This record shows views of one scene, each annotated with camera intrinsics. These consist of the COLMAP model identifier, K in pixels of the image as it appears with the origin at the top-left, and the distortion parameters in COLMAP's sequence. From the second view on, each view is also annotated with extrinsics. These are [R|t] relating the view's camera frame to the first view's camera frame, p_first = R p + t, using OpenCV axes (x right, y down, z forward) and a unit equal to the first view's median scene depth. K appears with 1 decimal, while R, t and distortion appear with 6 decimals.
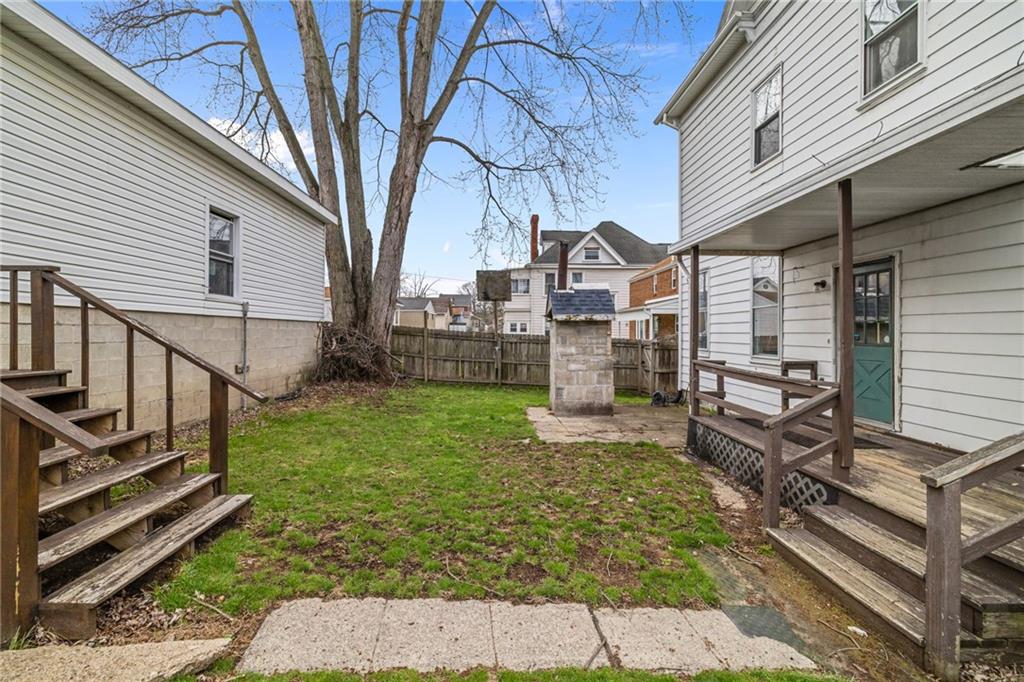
lens RADIAL K [[437.1, 0, 511.0], [0, 437.1, 334.2], [0, 0, 1]] dist [0.000125, 0.000078]
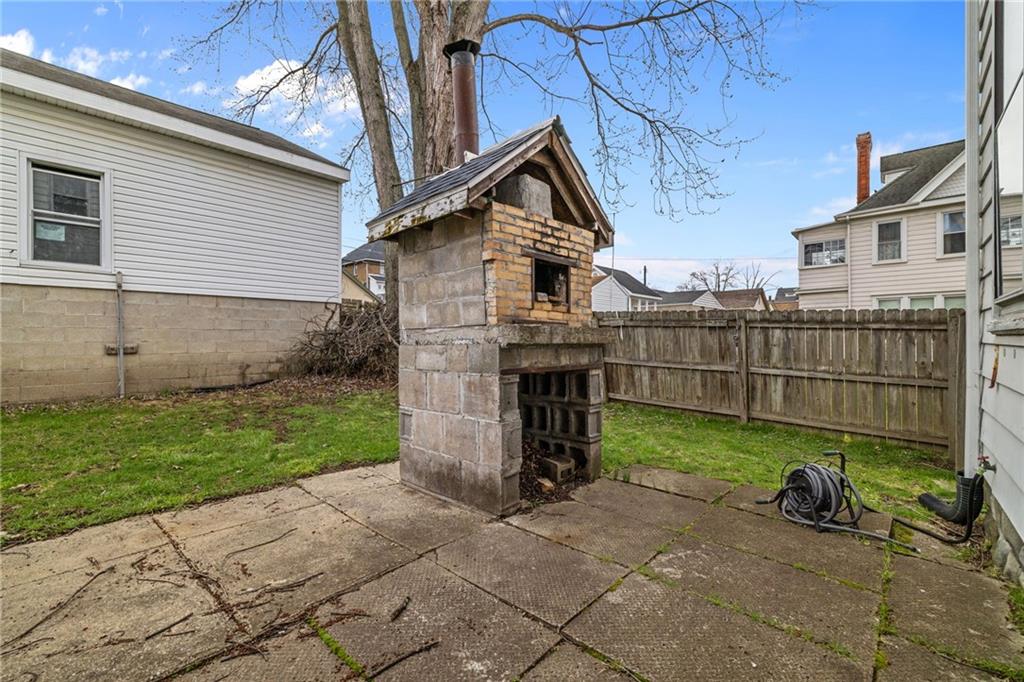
lens RADIAL K [[438.9, 0, 512.0], [0, 438.9, 341.0], [0, 0, 1]] dist [-0.001677, -0.000255]
pose [[0.721528, -0.008540, -0.692333, 0.457966], [0.007619, 0.999961, -0.004394, 0.060551], [0.692343, -0.002104, 0.721565, 0.779935]]
